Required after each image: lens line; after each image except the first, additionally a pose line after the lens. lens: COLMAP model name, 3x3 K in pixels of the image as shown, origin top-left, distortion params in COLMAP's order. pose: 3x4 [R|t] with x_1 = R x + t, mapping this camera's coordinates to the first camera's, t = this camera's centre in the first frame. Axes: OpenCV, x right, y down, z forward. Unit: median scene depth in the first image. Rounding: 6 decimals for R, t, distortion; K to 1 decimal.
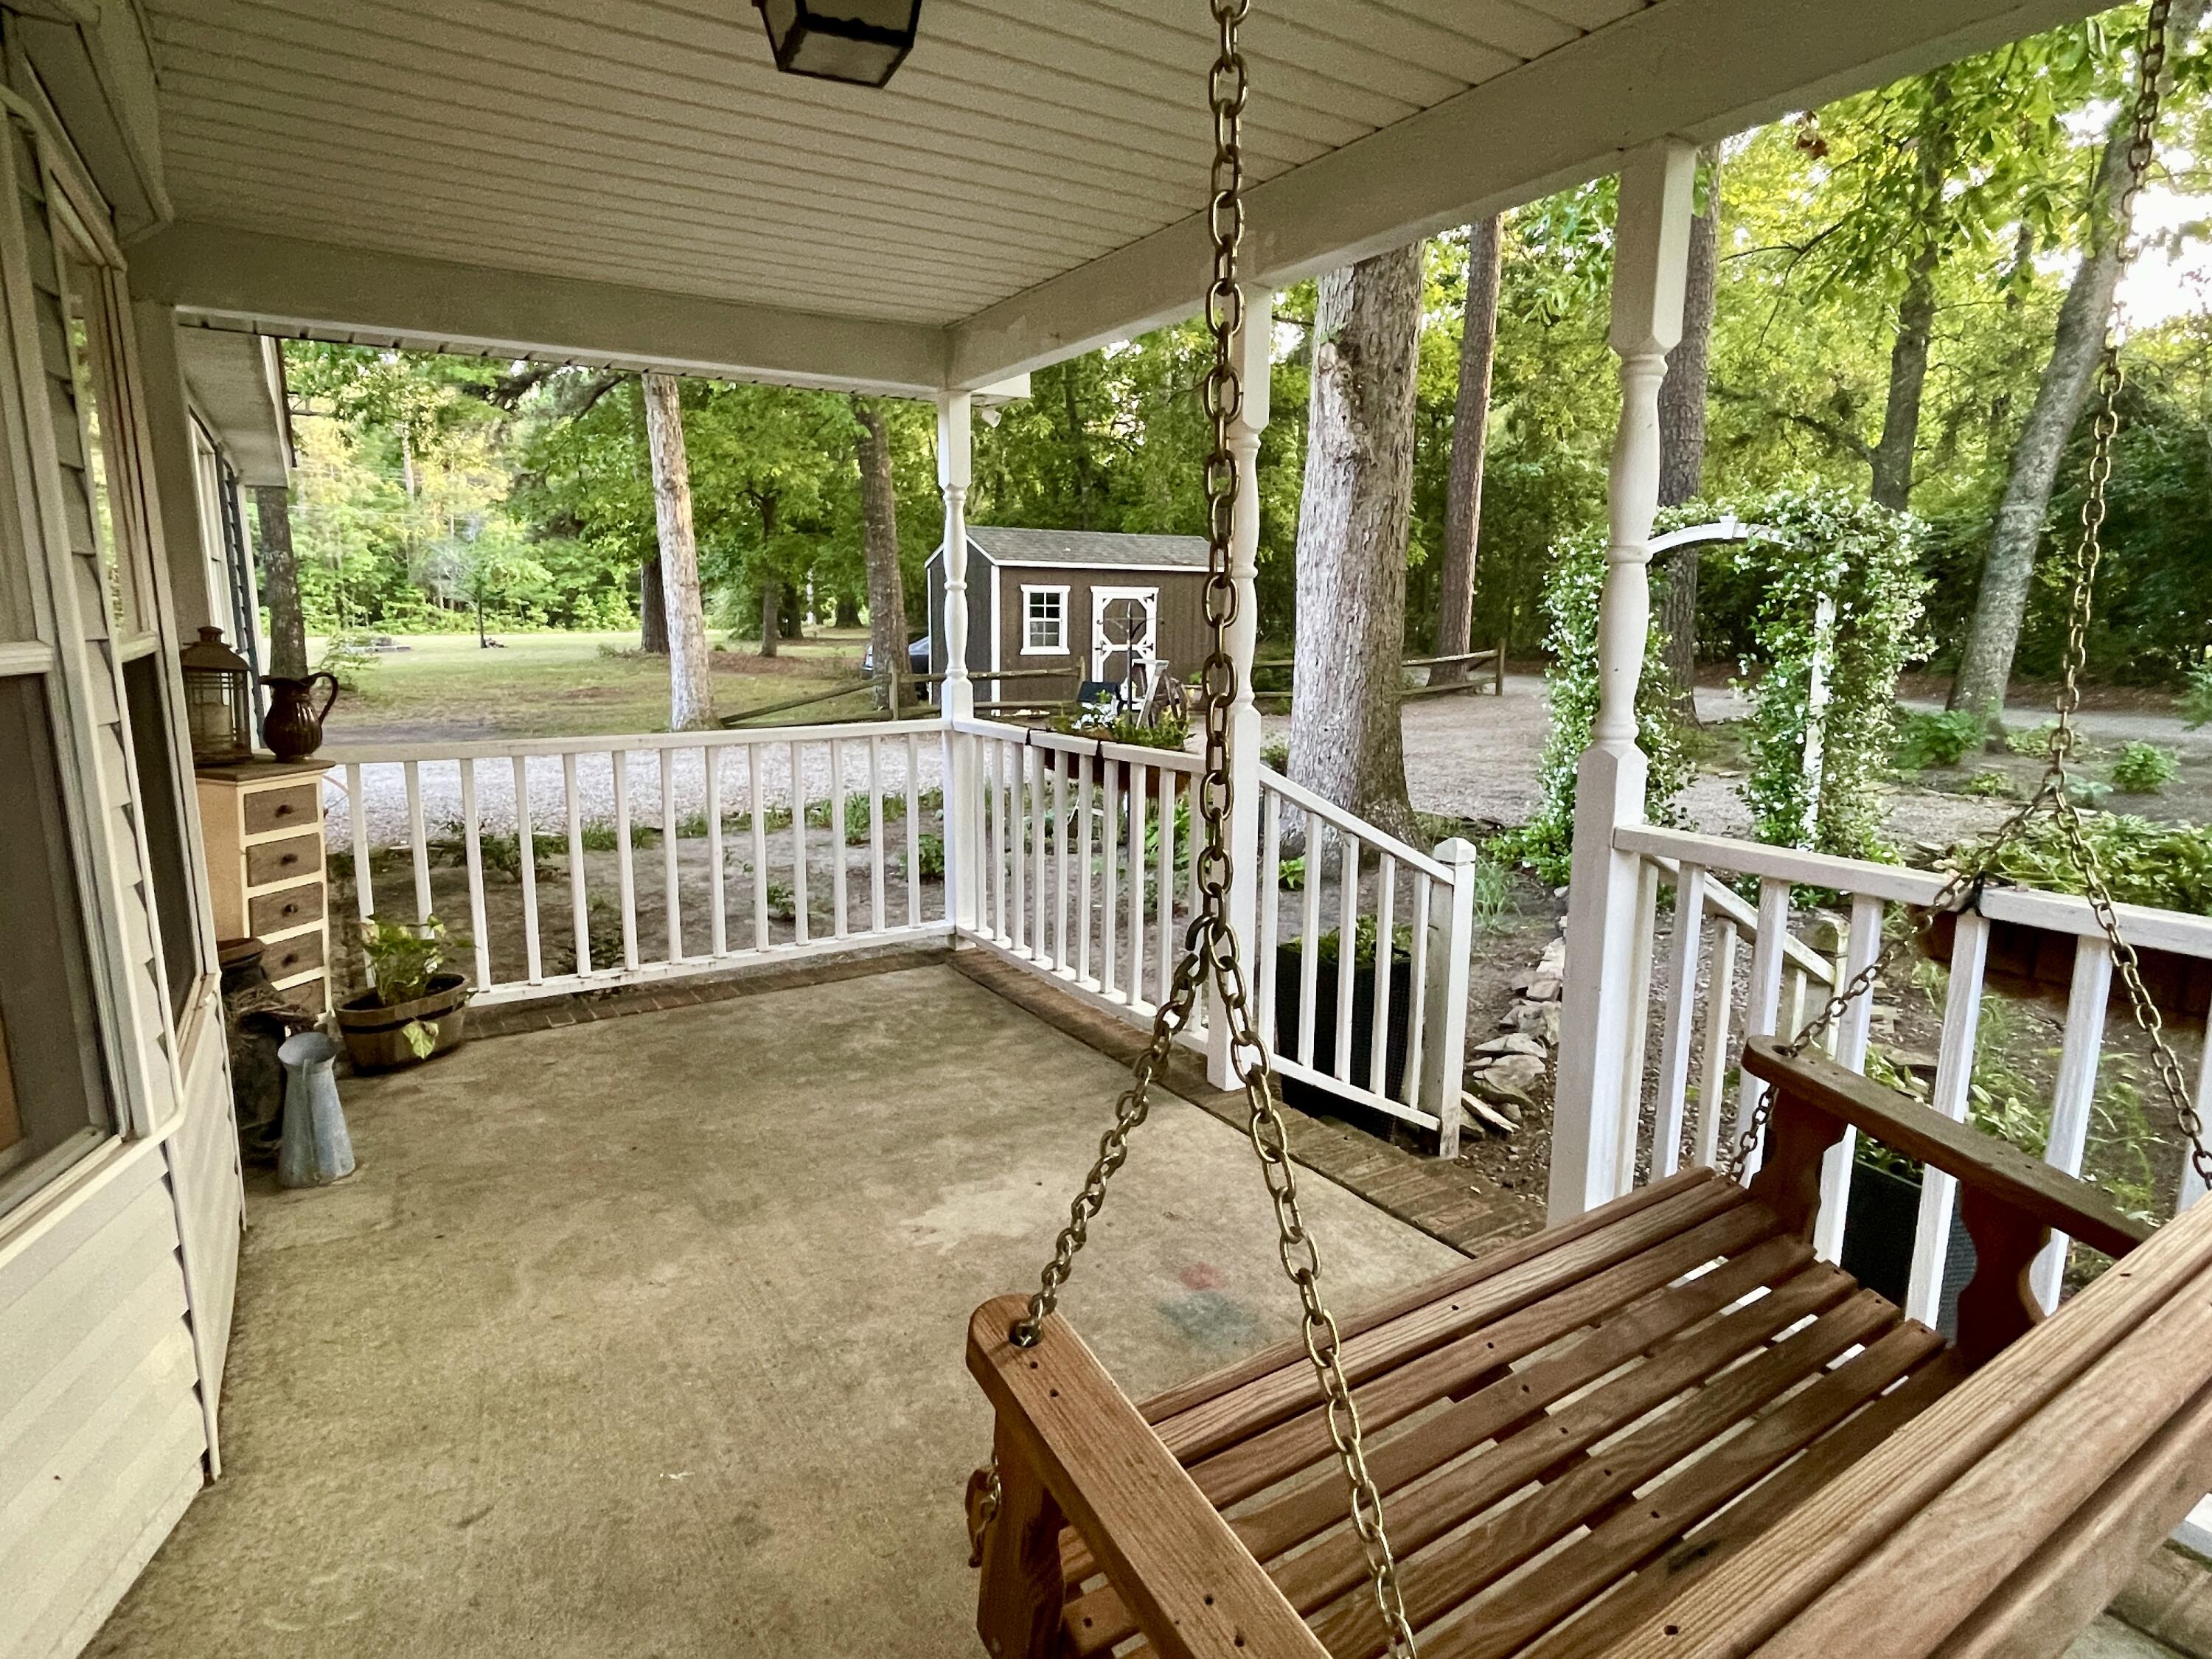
lens RADIAL K [[1206.7, 0, 1105.4], [0, 1206.7, 824.6], [0, 0, 1]] dist [0.000872, -0.000879]
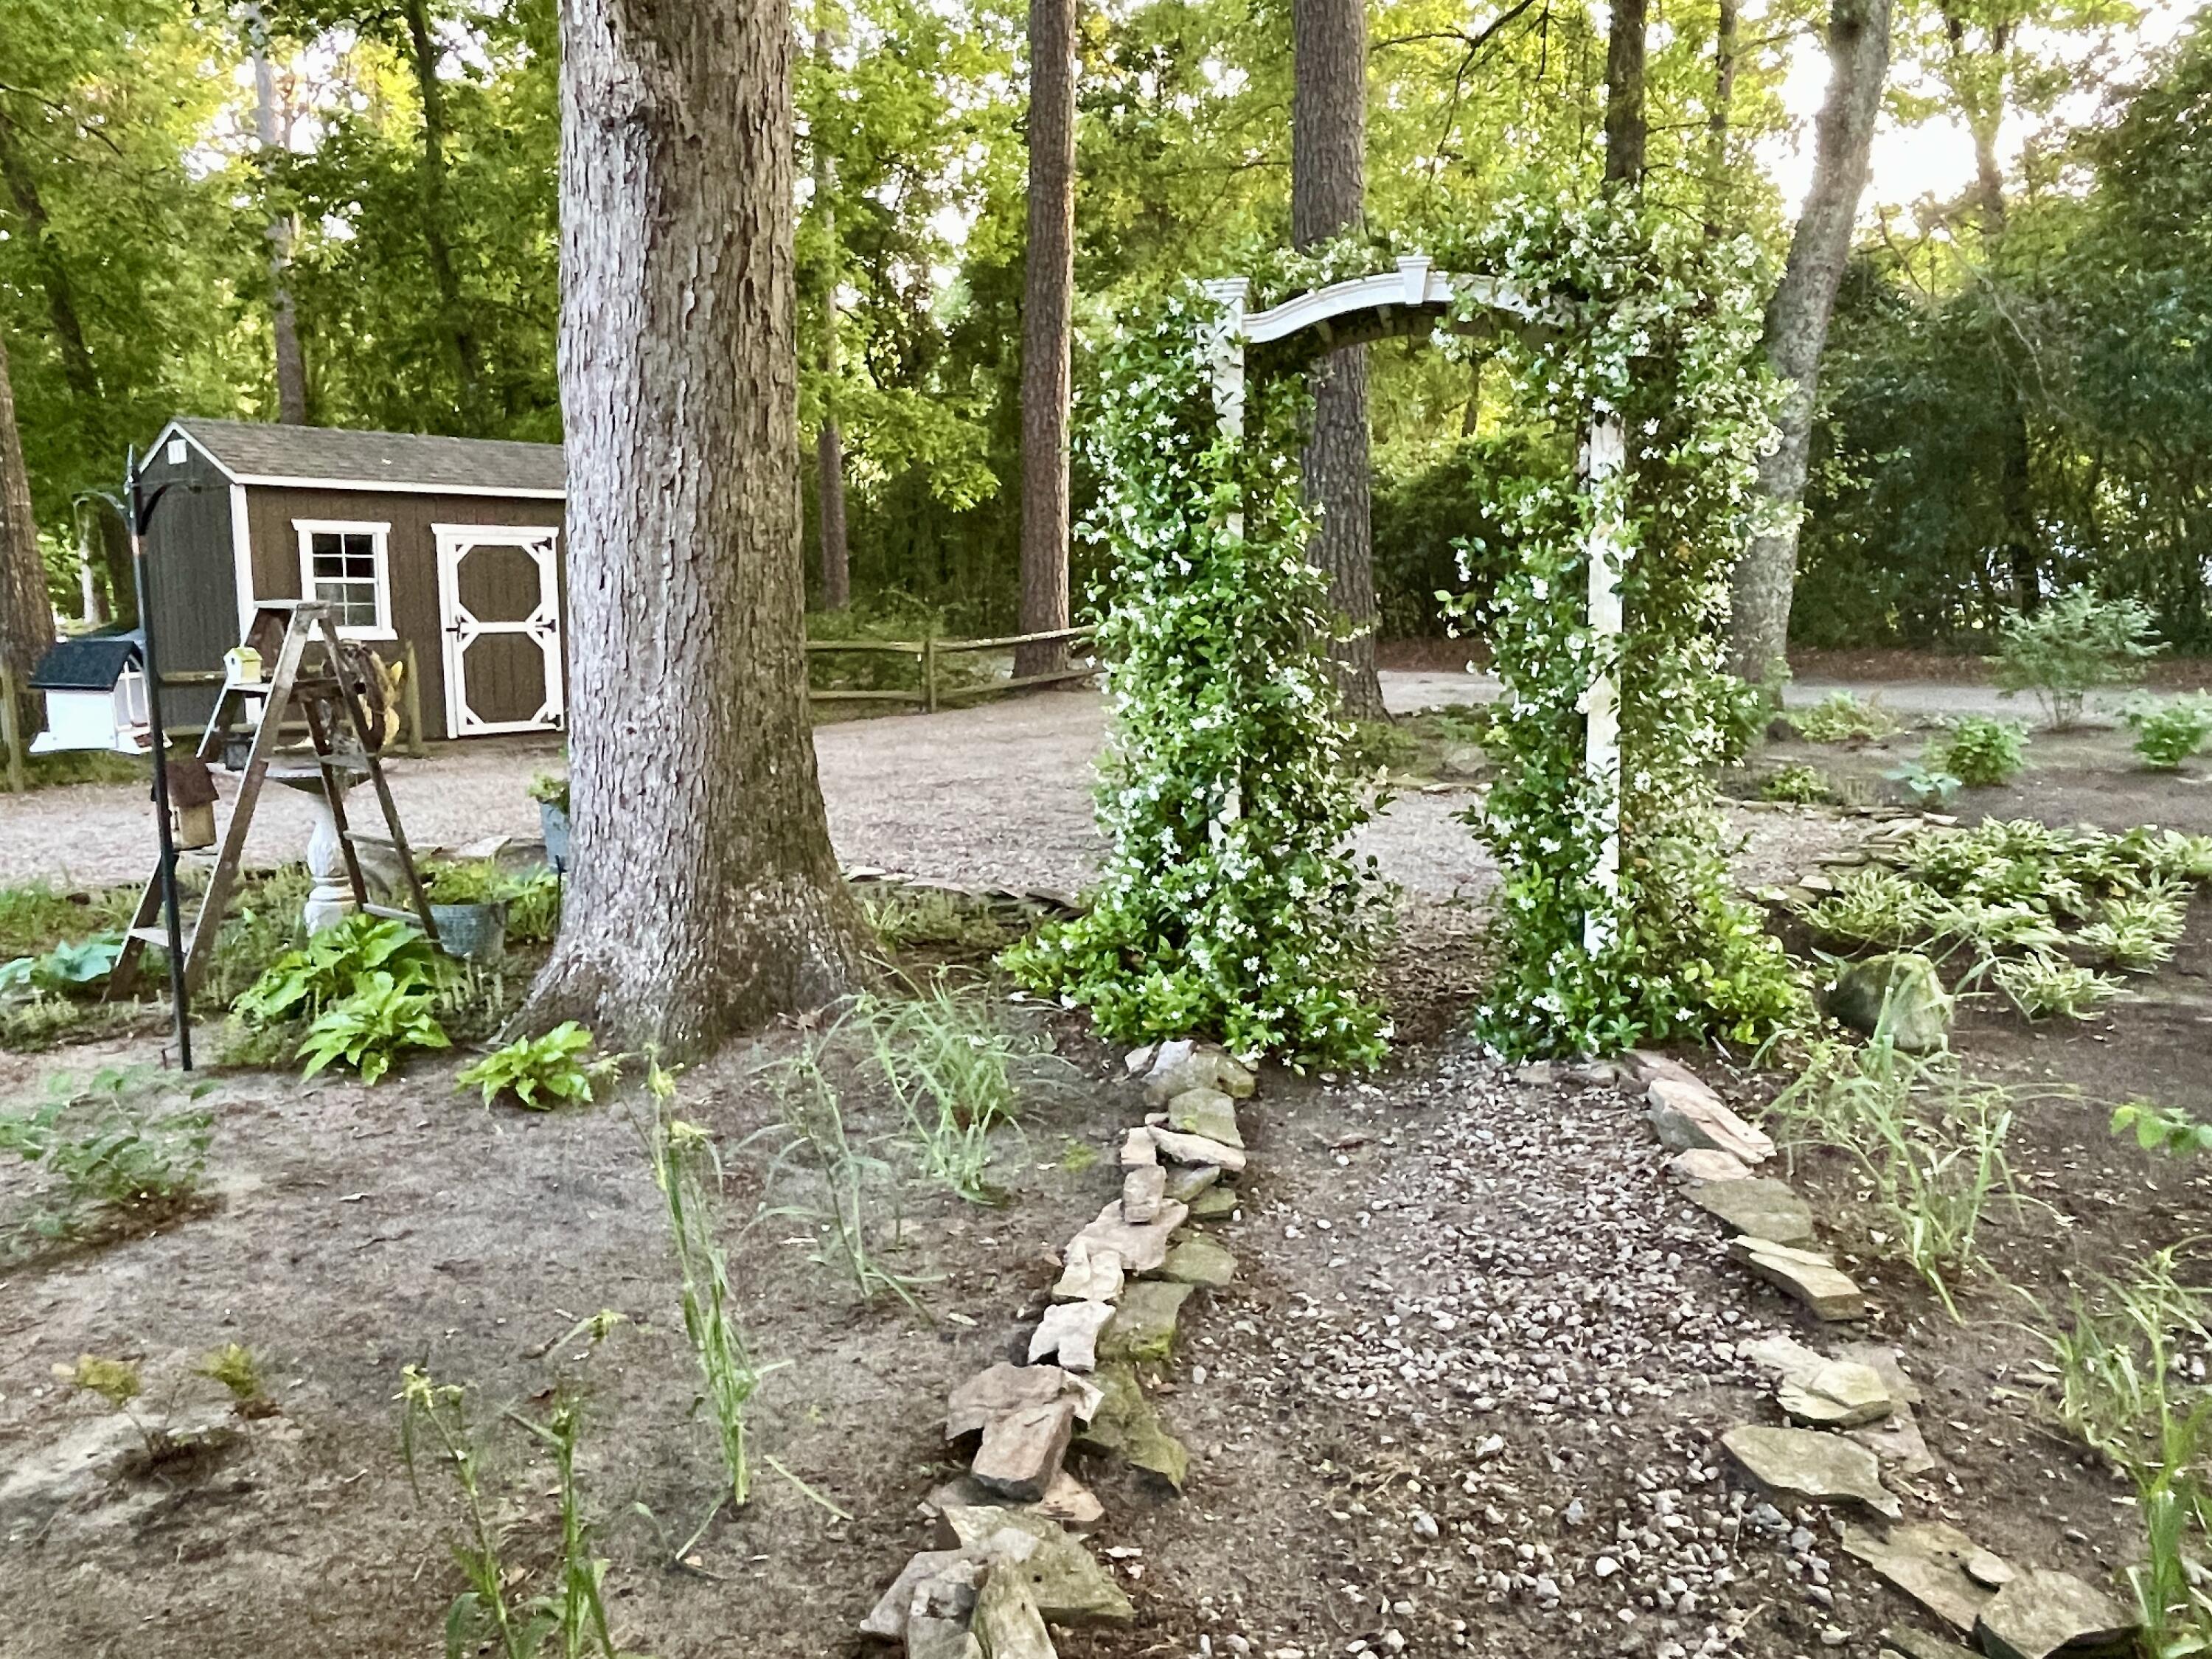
lens RADIAL K [[1613.4, 0, 1106.7], [0, 1613.4, 828.9], [0, 0, 1]] dist [0.004880, 0.003073]
pose [[0.959352, -0.055115, 0.276777, 0.196674], [0.065256, 0.997488, -0.027554, -0.014876], [-0.274563, 0.044495, 0.960539, 0.402503]]
